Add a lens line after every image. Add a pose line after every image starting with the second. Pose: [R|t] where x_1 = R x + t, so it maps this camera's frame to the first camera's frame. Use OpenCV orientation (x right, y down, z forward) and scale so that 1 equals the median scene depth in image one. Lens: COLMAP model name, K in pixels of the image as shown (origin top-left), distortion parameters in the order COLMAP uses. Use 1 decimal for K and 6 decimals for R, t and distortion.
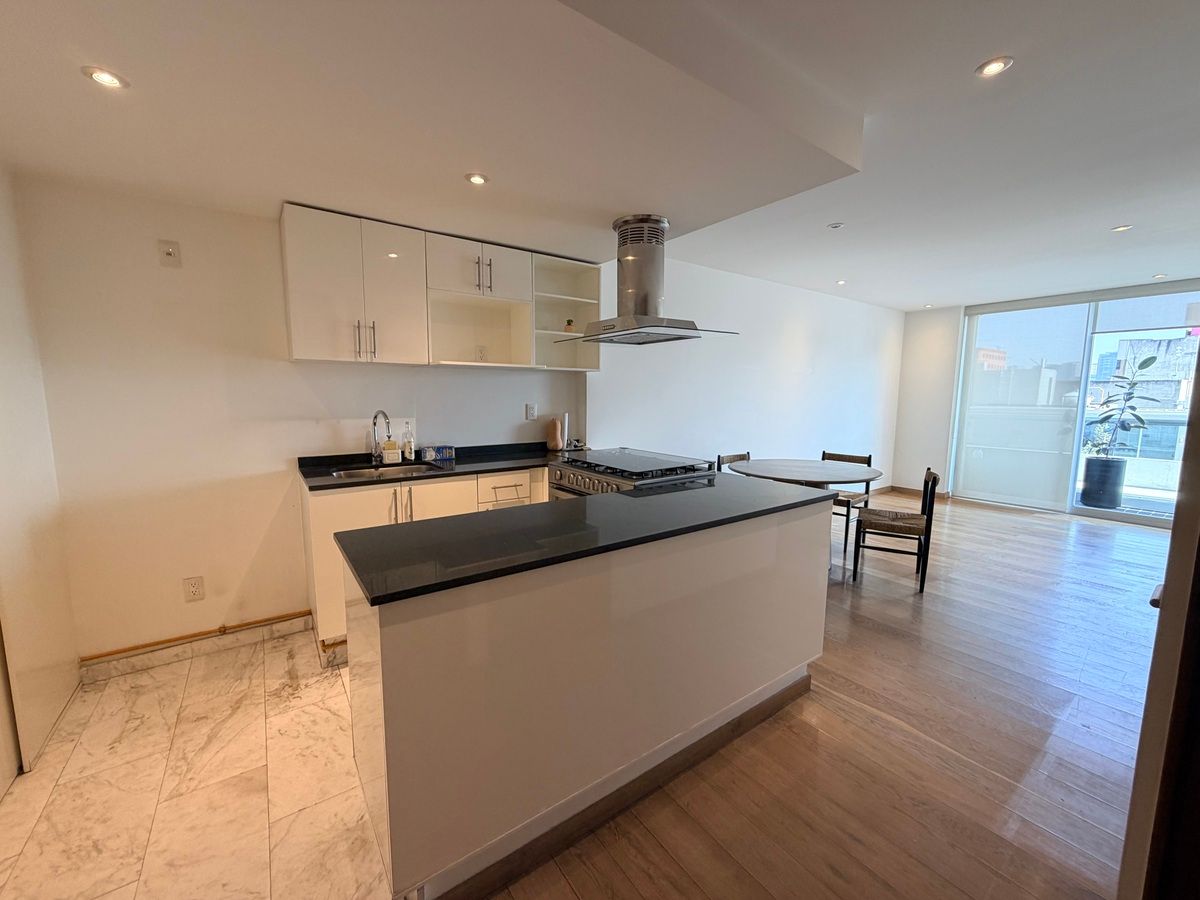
lens RADIAL K [[480.2, 0, 600.5], [0, 480.2, 449.6], [0, 0, 1]] dist [0.001858, 0.000273]
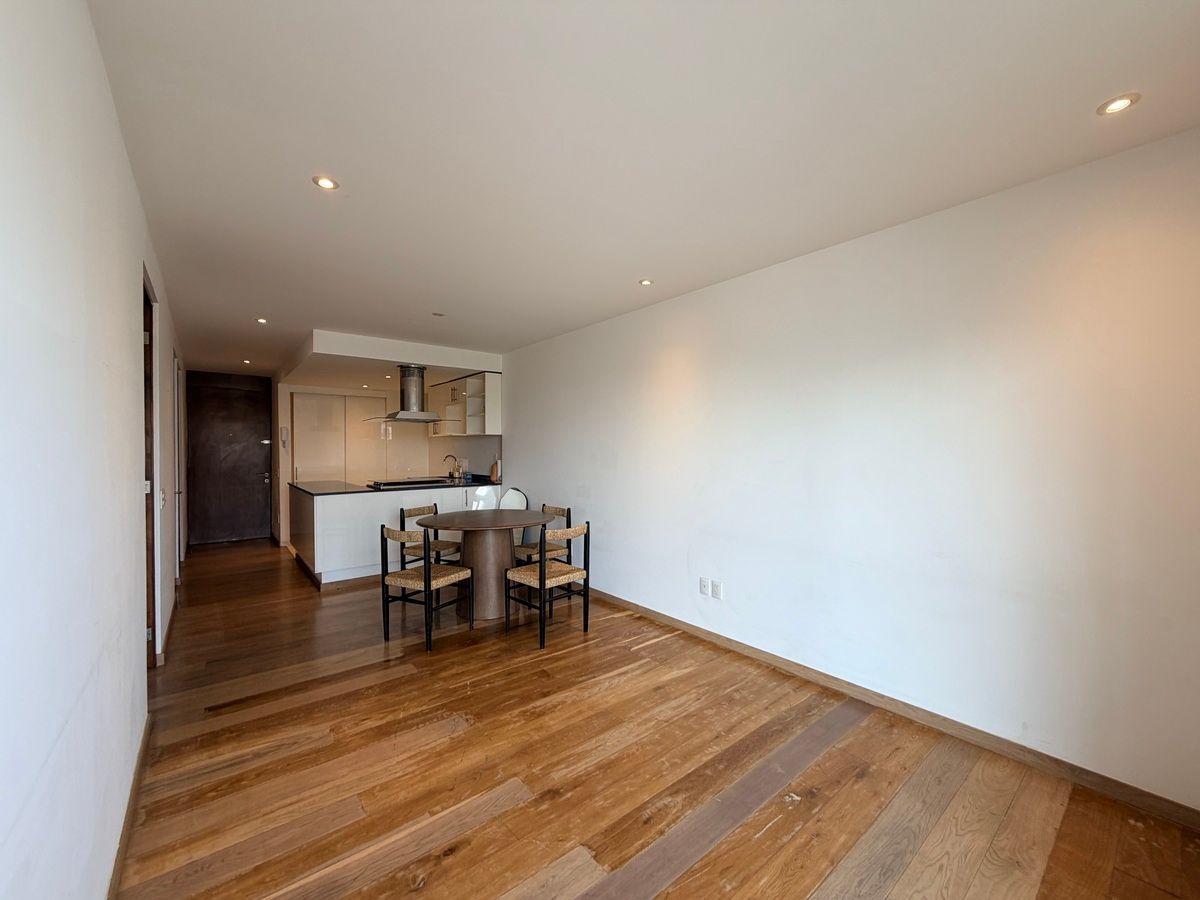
lens RADIAL K [[480.2, 0, 599.3], [0, 480.2, 449.7], [0, 0, 1]] dist [0.001858, 0.000273]
pose [[0.056760, 0.004122, -0.998379, 1.953657], [-0.106817, 0.994277, -0.001968, -0.176676], [0.992657, 0.106756, 0.056875, 1.524107]]
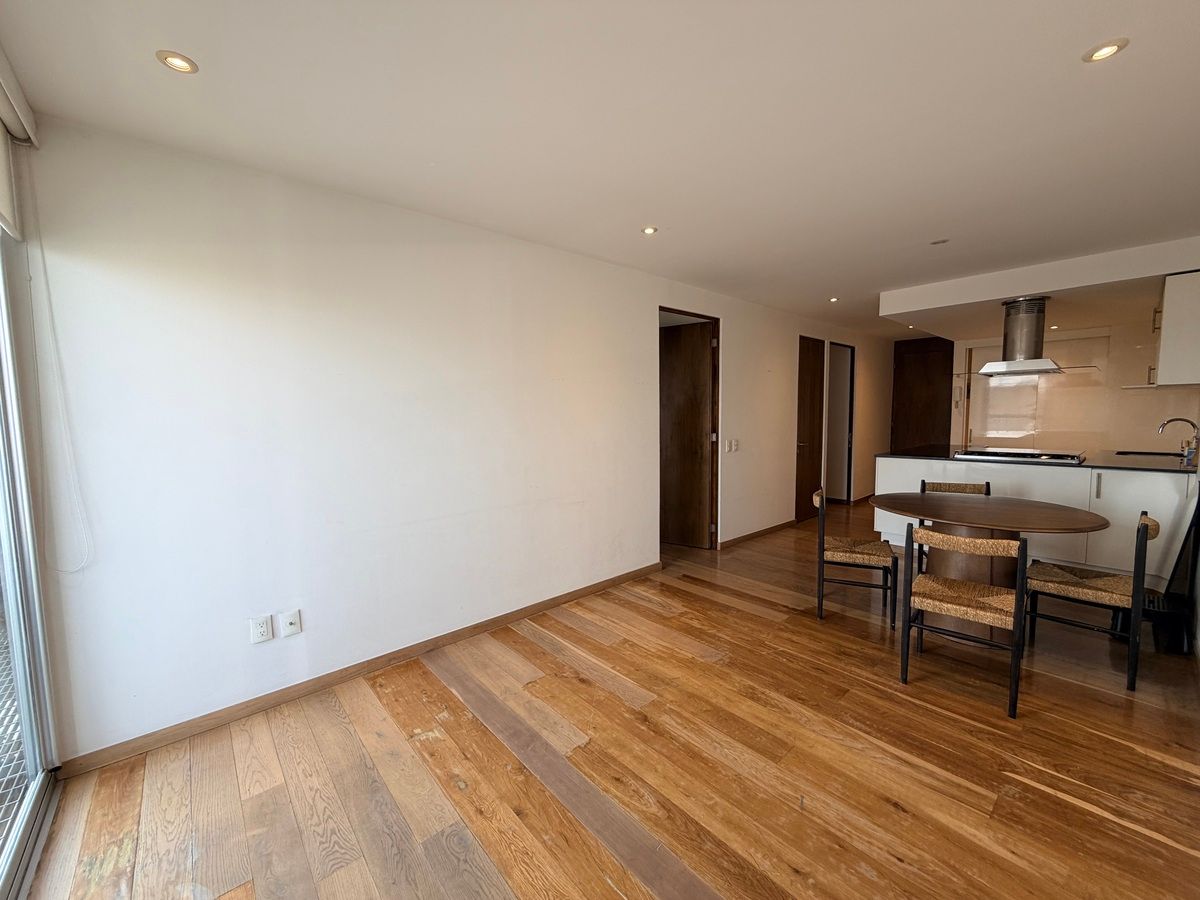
lens RADIAL K [[480.2, 0, 595.3], [0, 480.2, 454.3], [0, 0, 1]] dist [0.001858, 0.000273]
pose [[-0.996386, 0.023033, -0.081760, 1.411714], [0.006785, 0.981041, 0.193681, -0.261653], [0.084671, 0.192426, -0.977652, 2.217283]]
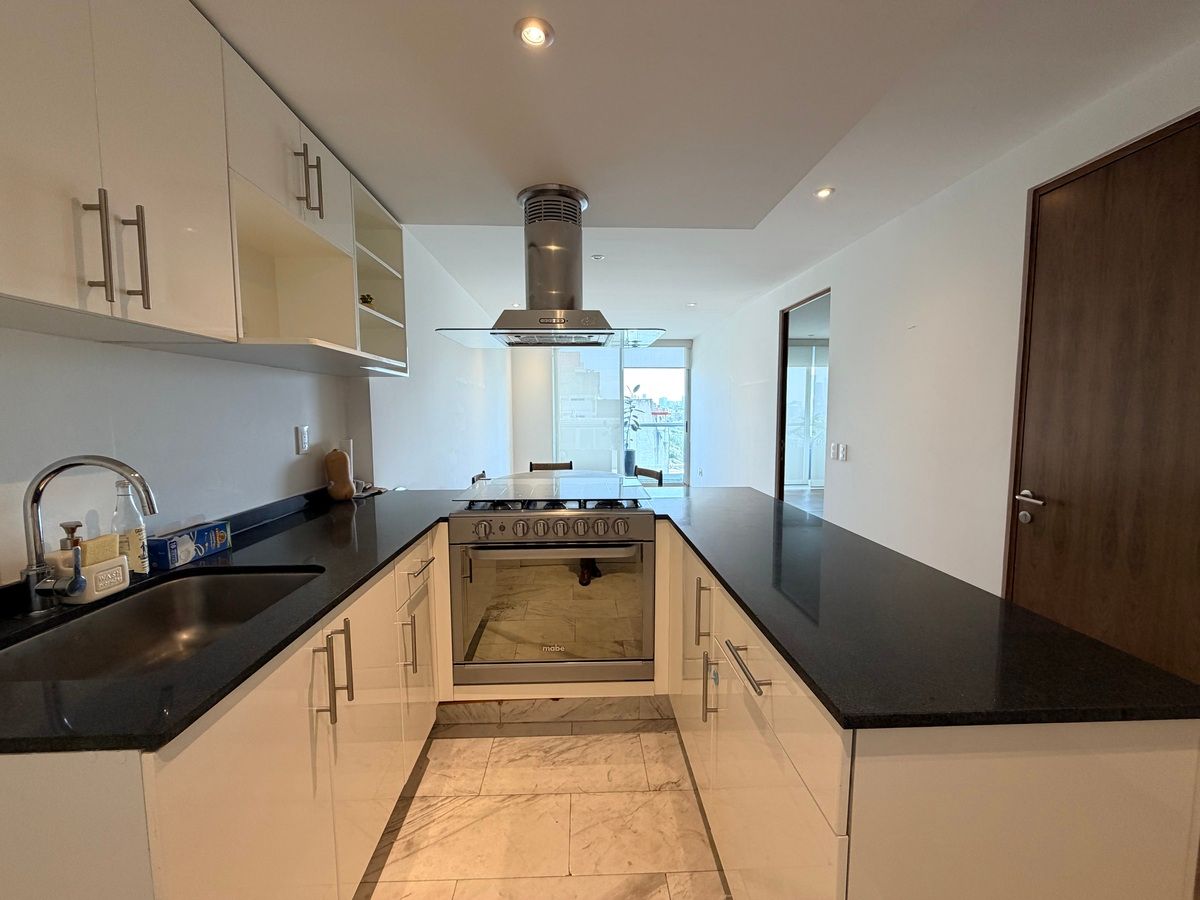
lens RADIAL K [[480.2, 0, 601.6], [0, 480.2, 450.6], [0, 0, 1]] dist [0.001858, 0.000273]
pose [[0.546542, -0.075782, 0.833995, -0.507494], [0.098366, 0.994812, 0.025933, -0.053687], [-0.831634, 0.067864, 0.551162, 0.452274]]
